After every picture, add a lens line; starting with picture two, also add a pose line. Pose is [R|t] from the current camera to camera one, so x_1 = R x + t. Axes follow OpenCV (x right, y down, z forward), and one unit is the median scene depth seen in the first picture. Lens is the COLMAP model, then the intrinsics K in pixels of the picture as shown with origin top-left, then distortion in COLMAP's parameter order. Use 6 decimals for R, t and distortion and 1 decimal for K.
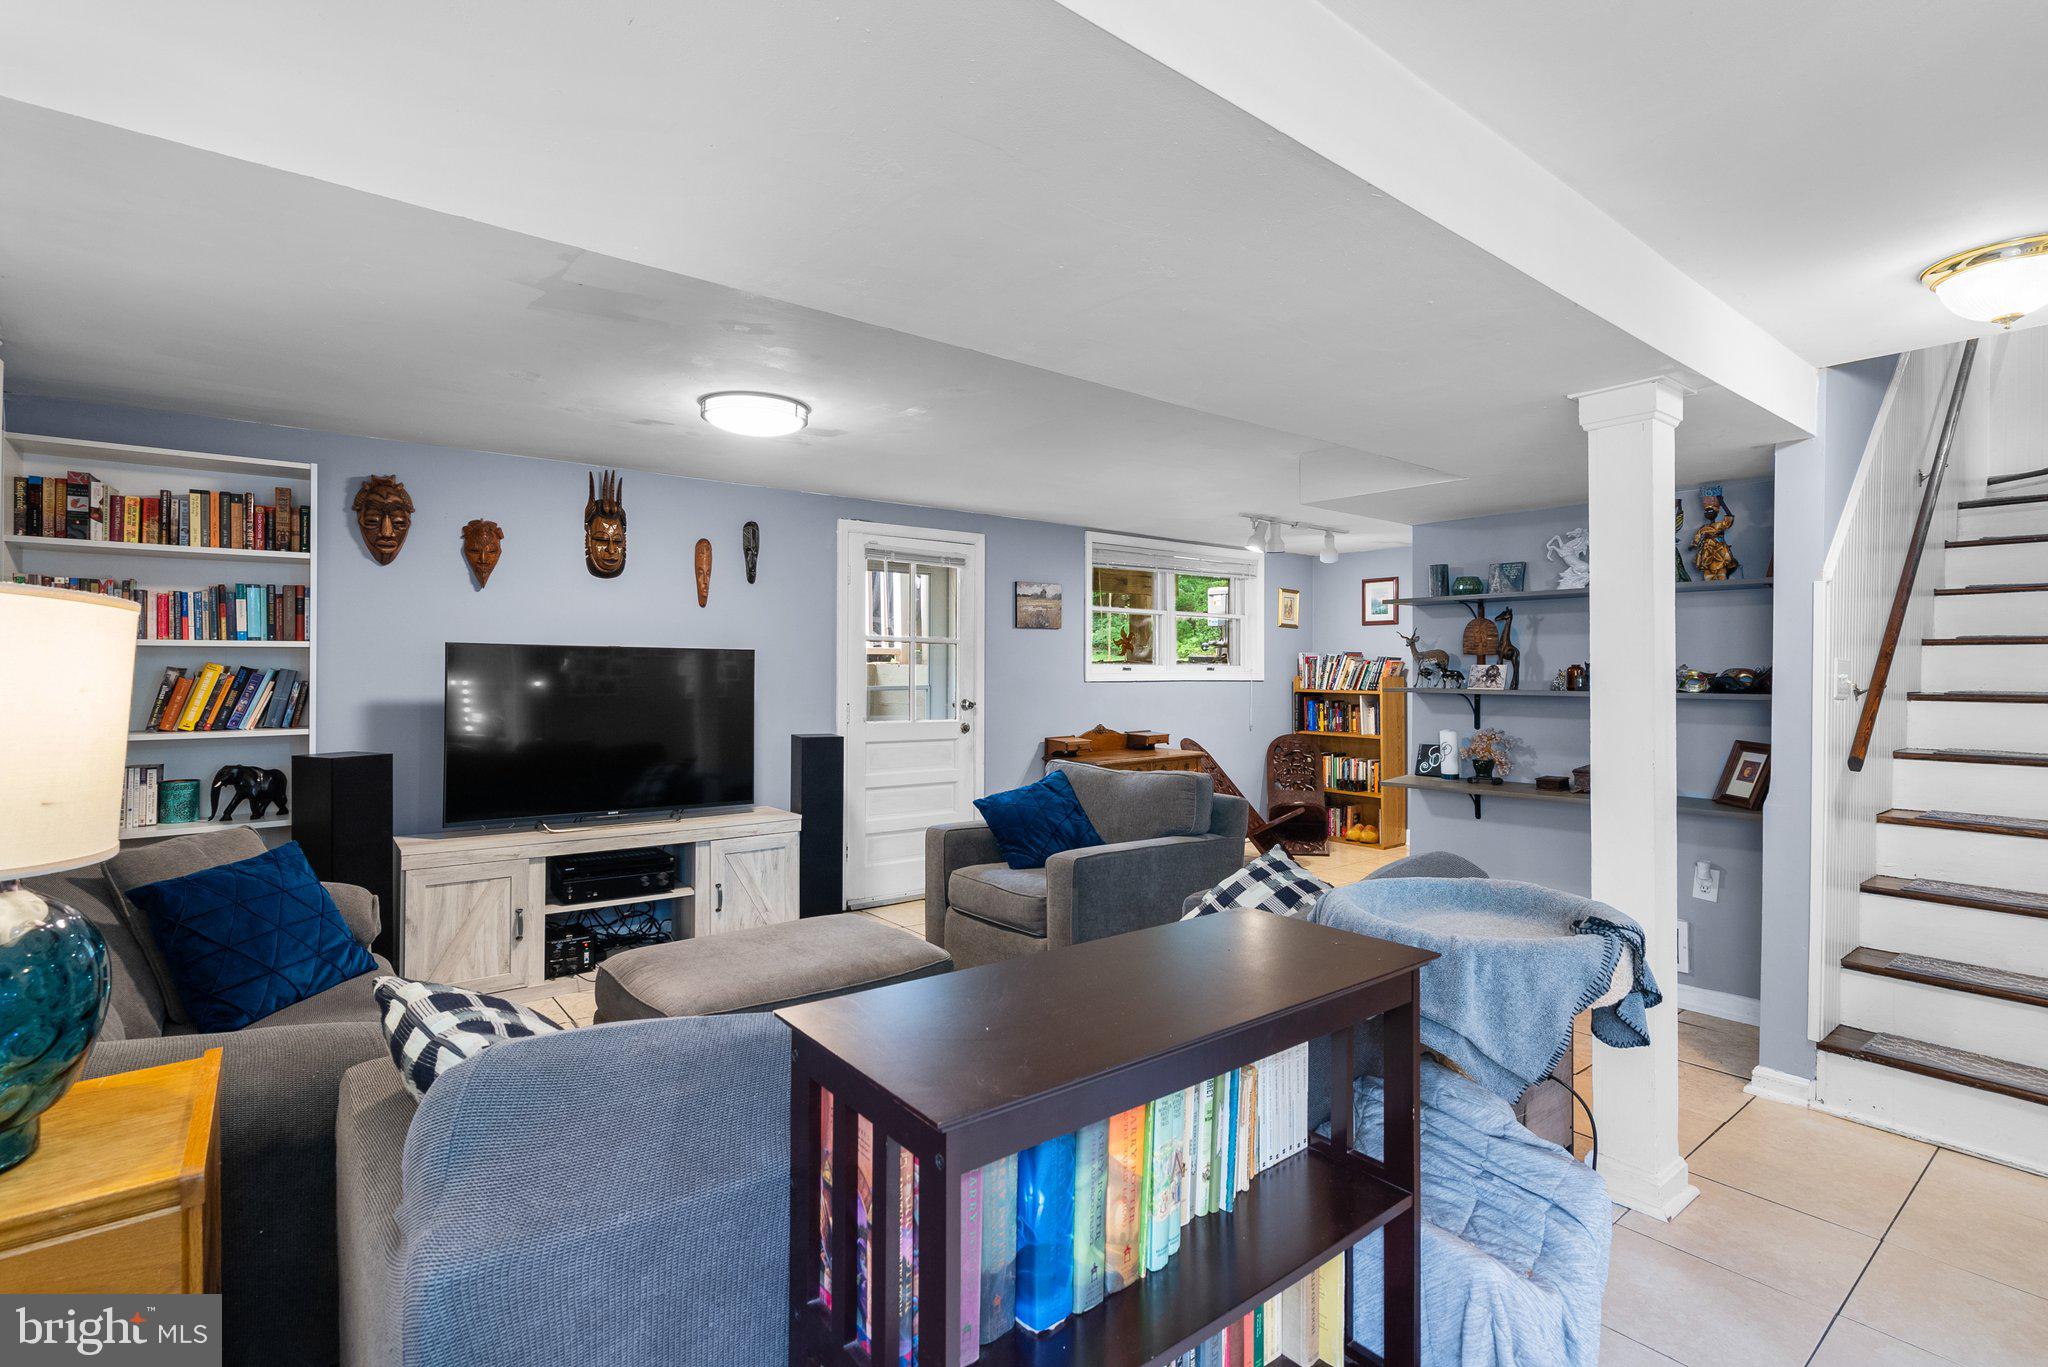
lens RADIAL K [[946.1, 0, 1036.2], [0, 946.1, 675.9], [0, 0, 1]] dist [-0.007100, 0.002119]
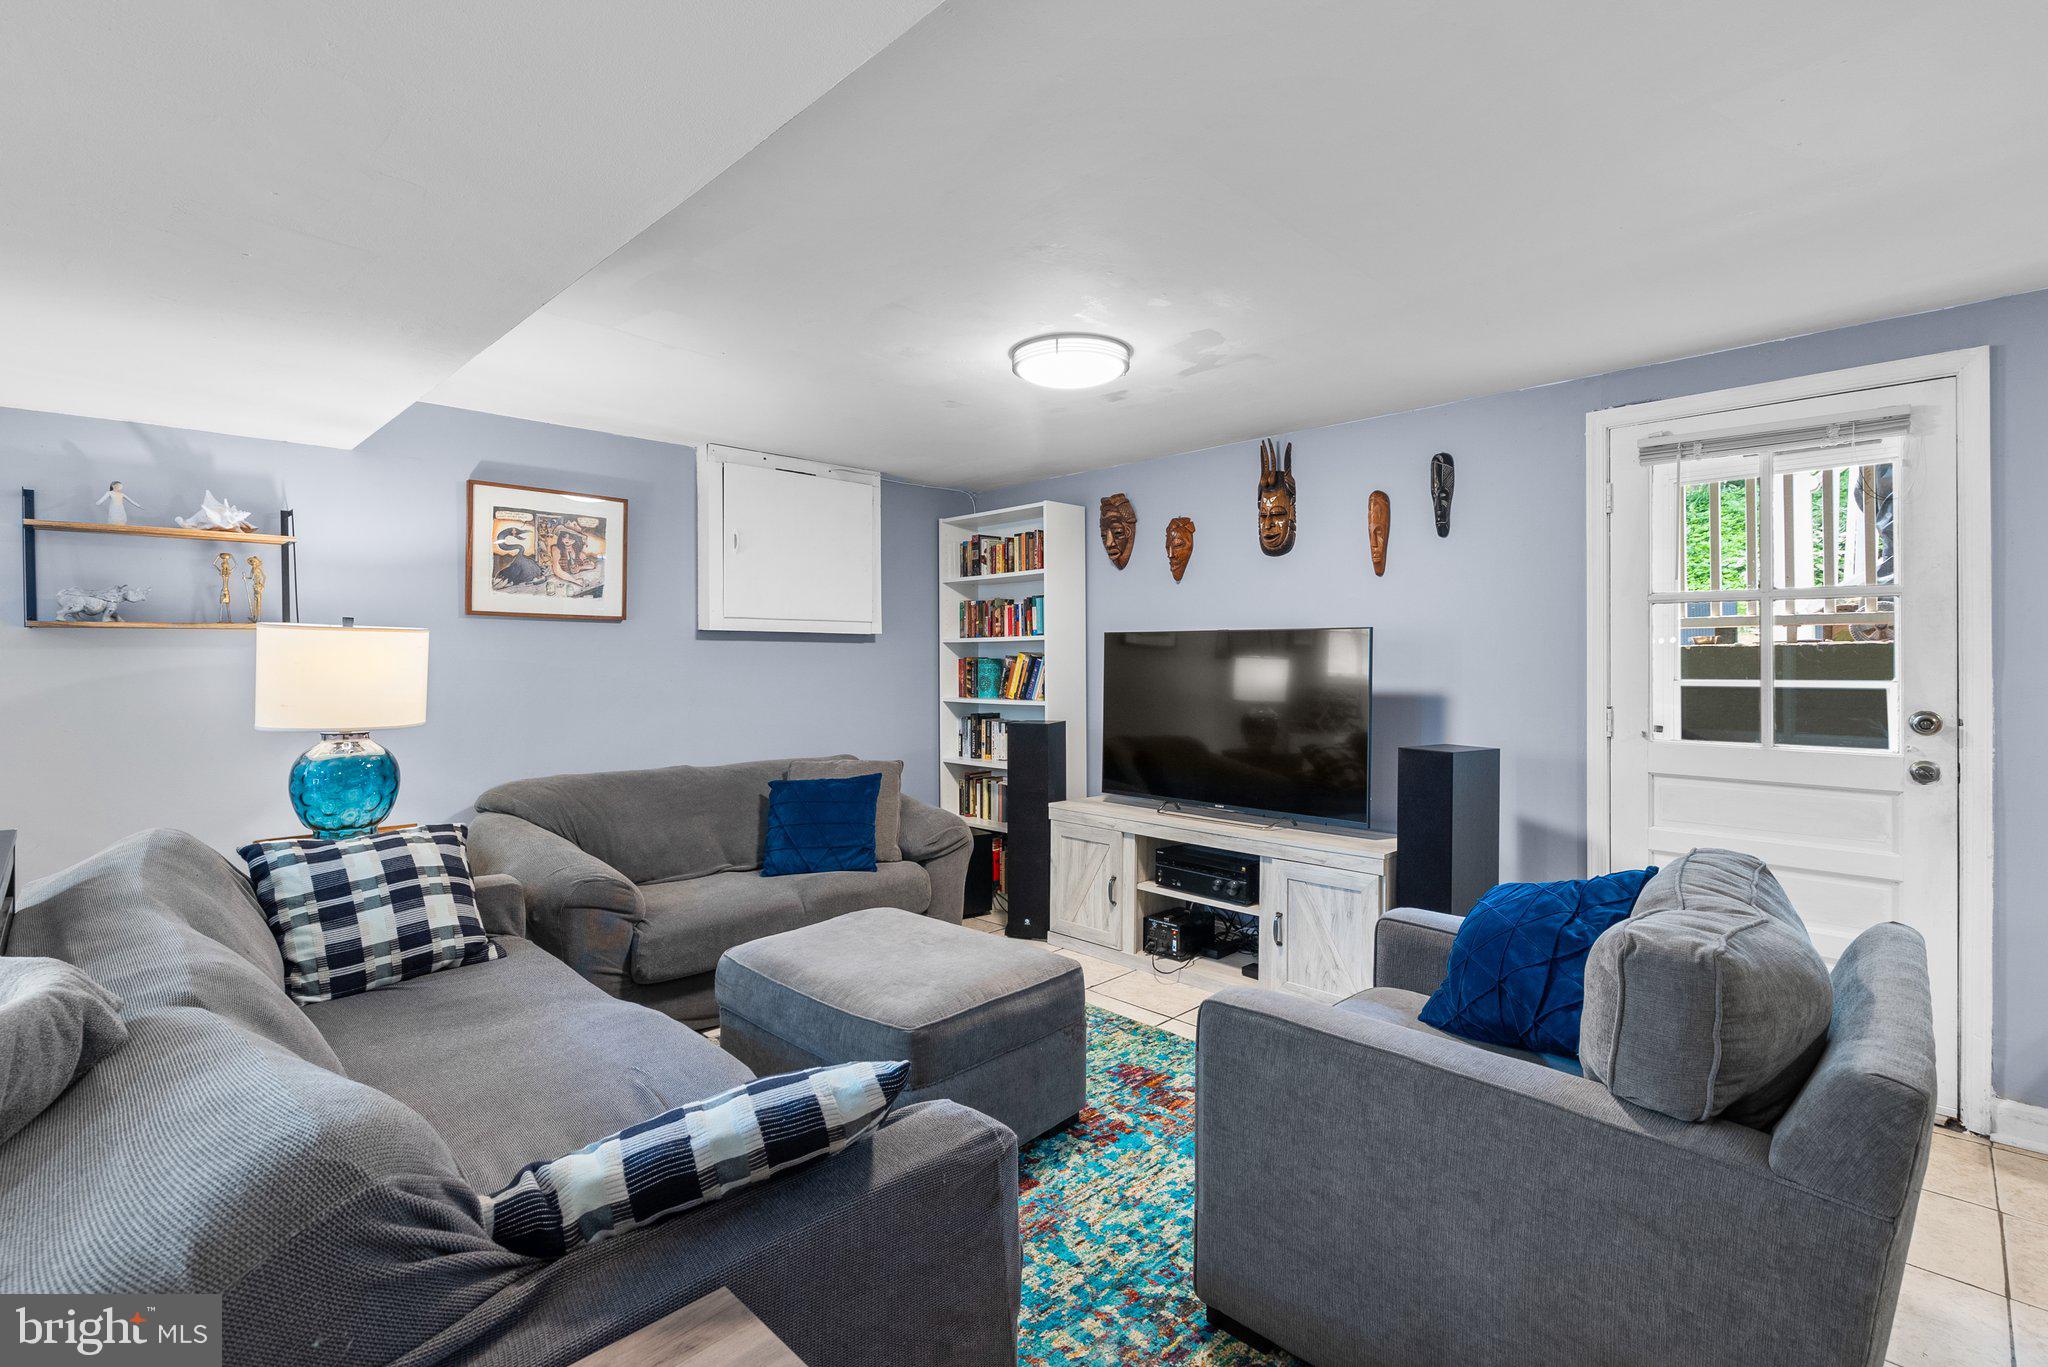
lens RADIAL K [[946.1, 0, 1032.4], [0, 946.1, 664.0], [0, 0, 1]] dist [-0.007100, 0.002119]
pose [[0.123374, -0.001254, -0.992359, 0.473170], [-0.003912, 0.999991, -0.001750, 0.005534], [0.992352, 0.004098, 0.123368, 0.707623]]
